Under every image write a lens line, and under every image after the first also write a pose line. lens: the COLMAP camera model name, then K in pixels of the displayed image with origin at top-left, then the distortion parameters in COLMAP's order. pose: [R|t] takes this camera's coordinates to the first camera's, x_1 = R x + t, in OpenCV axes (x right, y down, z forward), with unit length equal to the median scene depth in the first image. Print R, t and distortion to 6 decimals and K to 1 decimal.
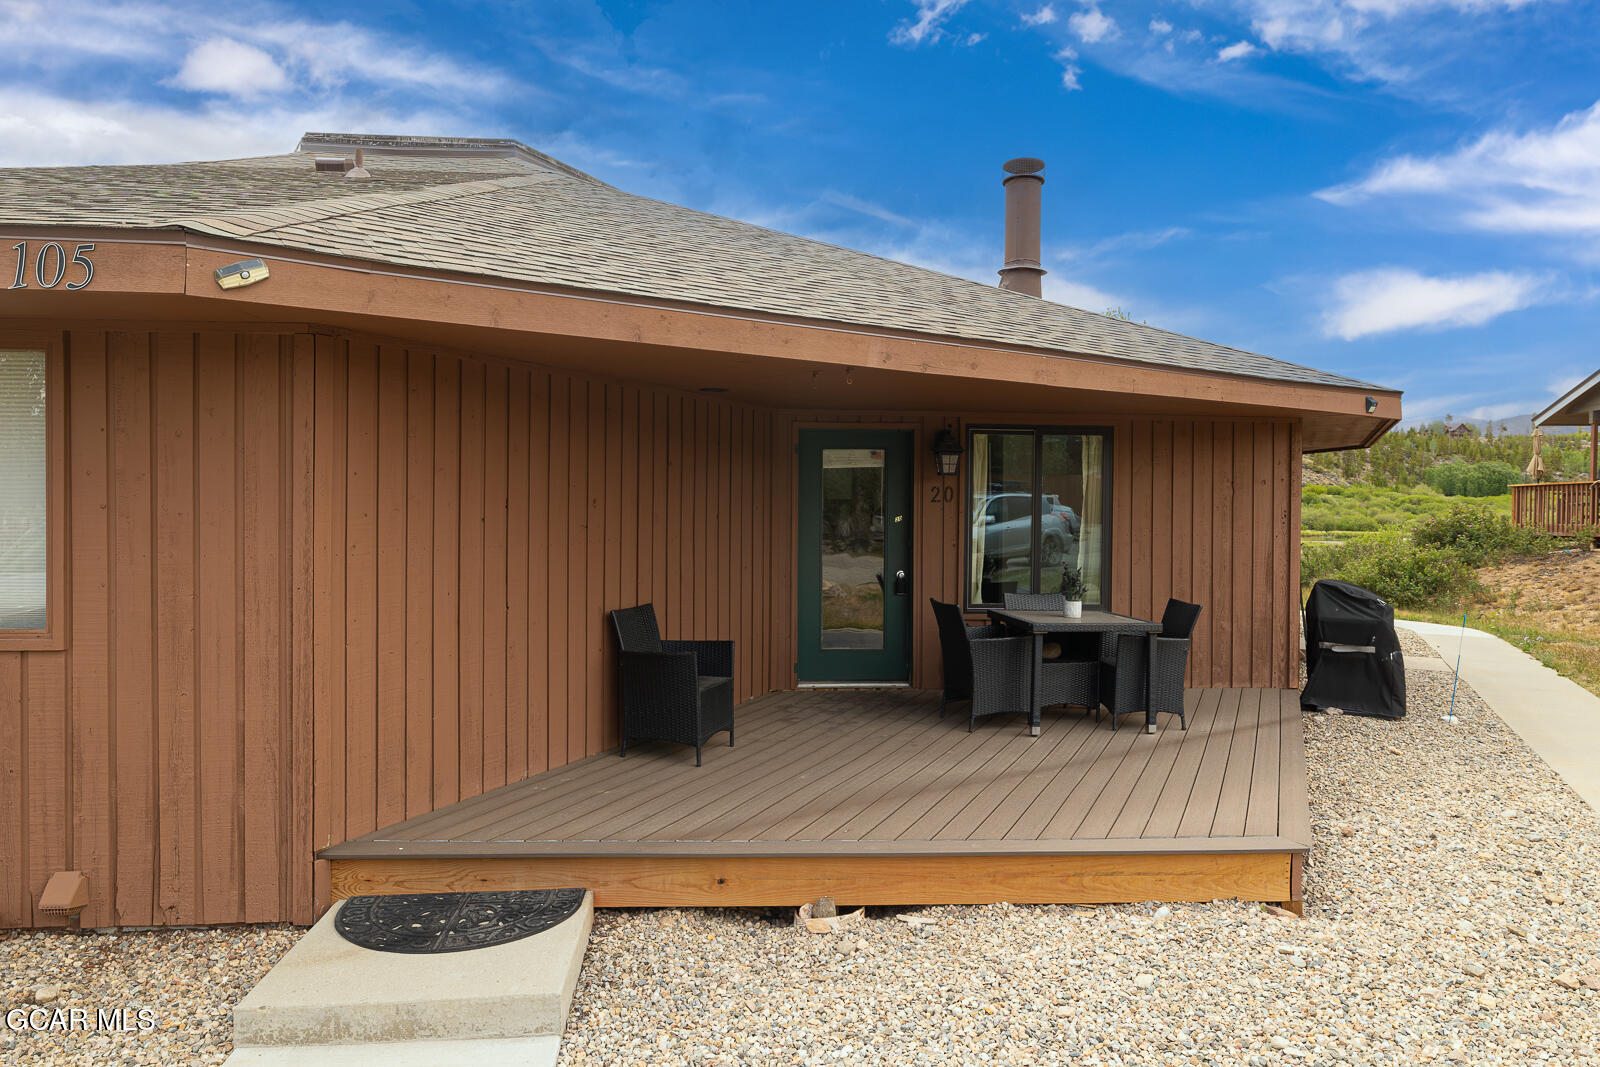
lens RADIAL K [[1049.5, 0, 800.0], [0, 1049.5, 533.5], [0, 0, 1]] dist [-0.007796, -0.002834]
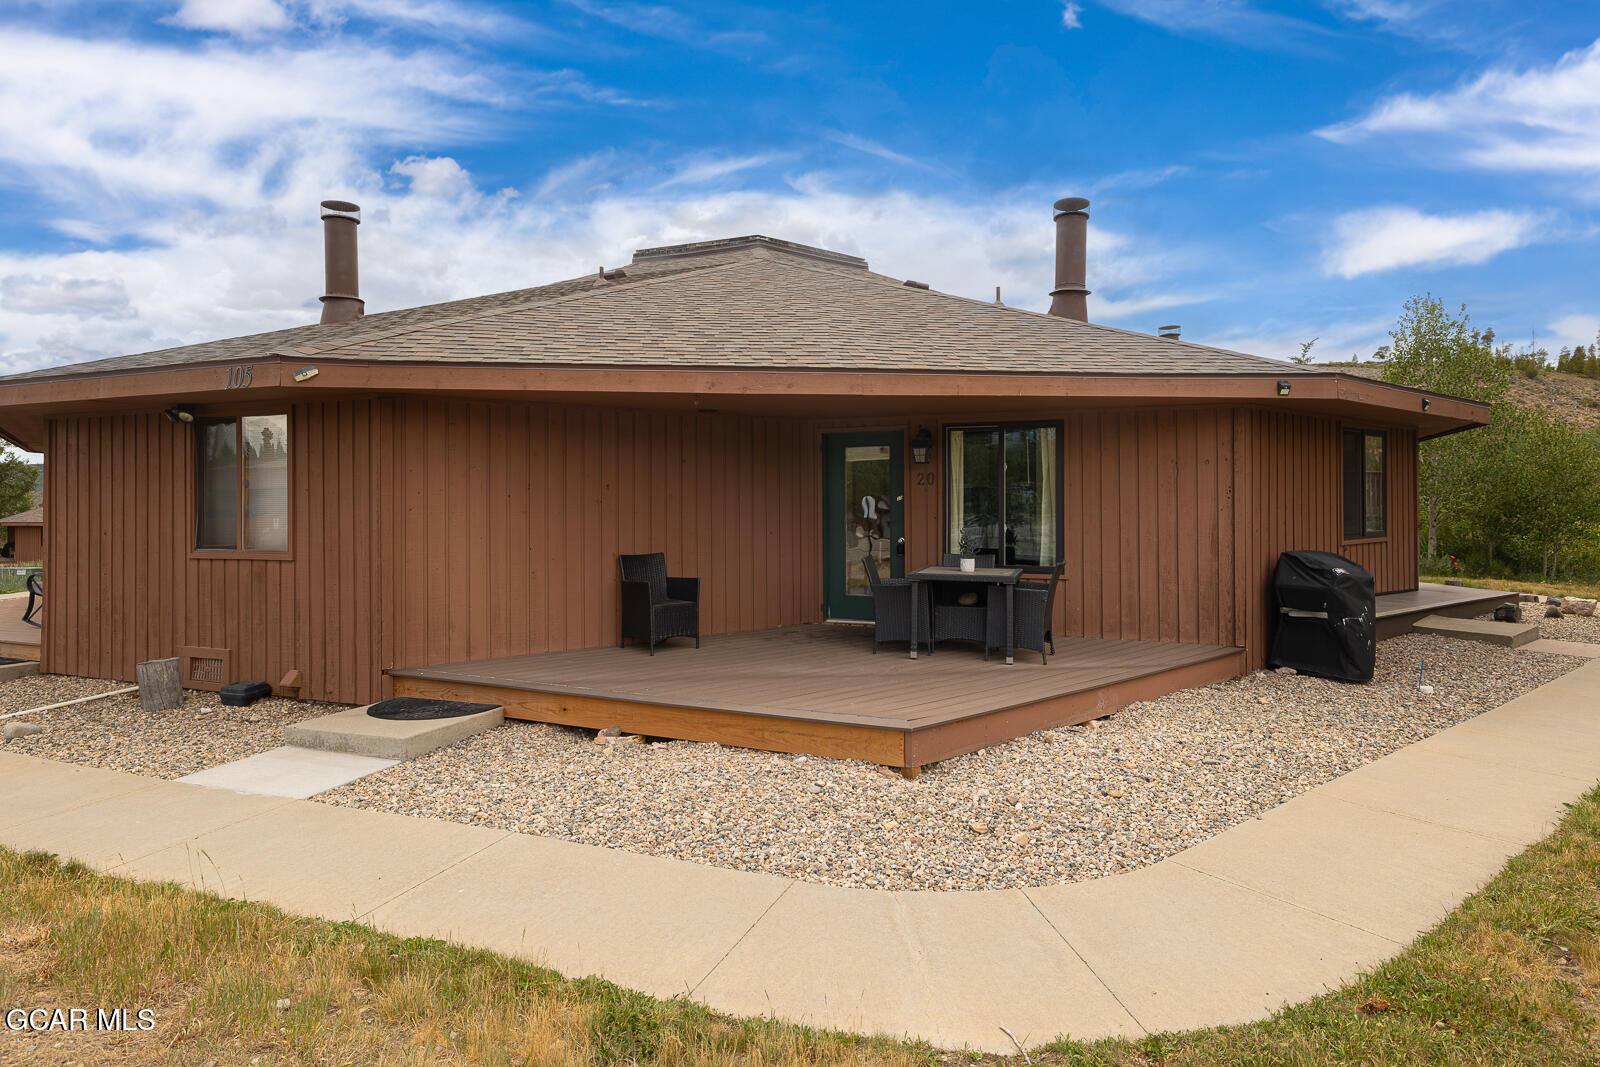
lens RADIAL K [[890.7, 0, 805.9], [0, 890.7, 507.2], [0, 0, 1]] dist [-0.000338, 0.000306]
pose [[0.892691, -0.008113, -0.450596, 0.547075], [-0.002430, 0.999737, -0.022813, 0.025614], [0.450663, 0.021460, 0.892436, -0.057893]]
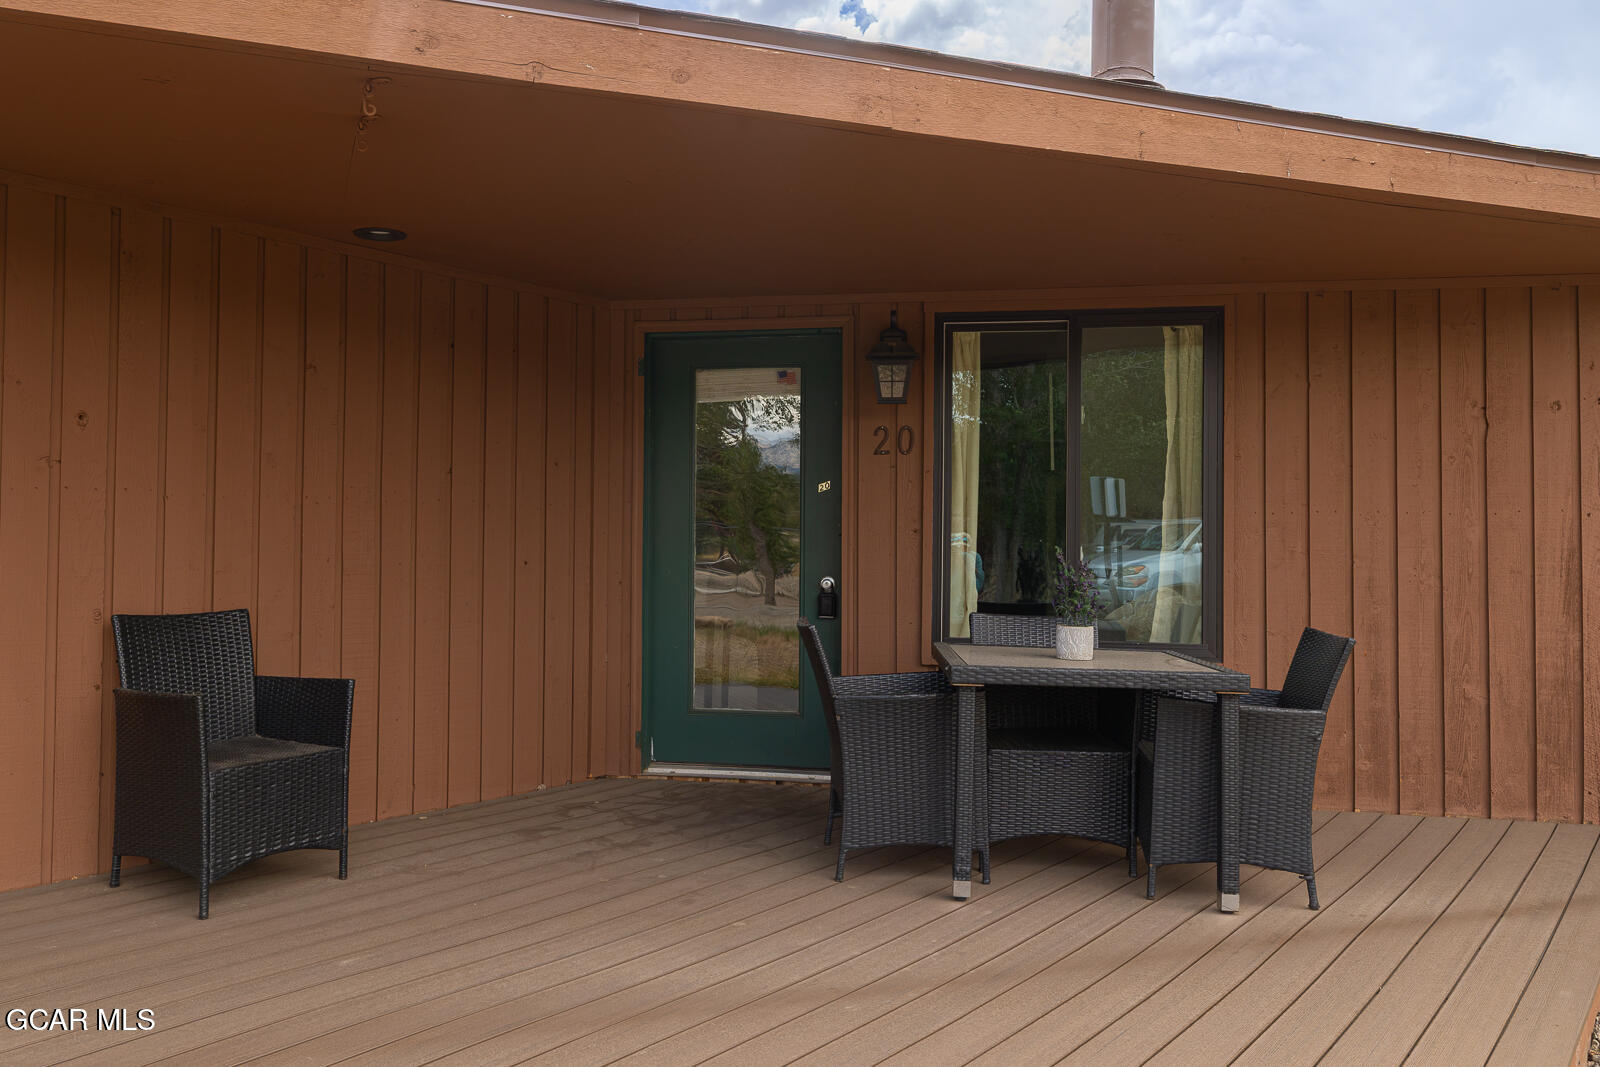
lens RADIAL K [[1224.9, 0, 717.7], [0, 1224.9, 535.7], [0, 0, 1]] dist [0.004141, 0.006049]
pose [[0.964656, -0.000571, -0.263511, 0.237802], [-0.009591, 0.999259, -0.037275, 0.042710], [0.263338, 0.038485, 0.963936, 0.375955]]
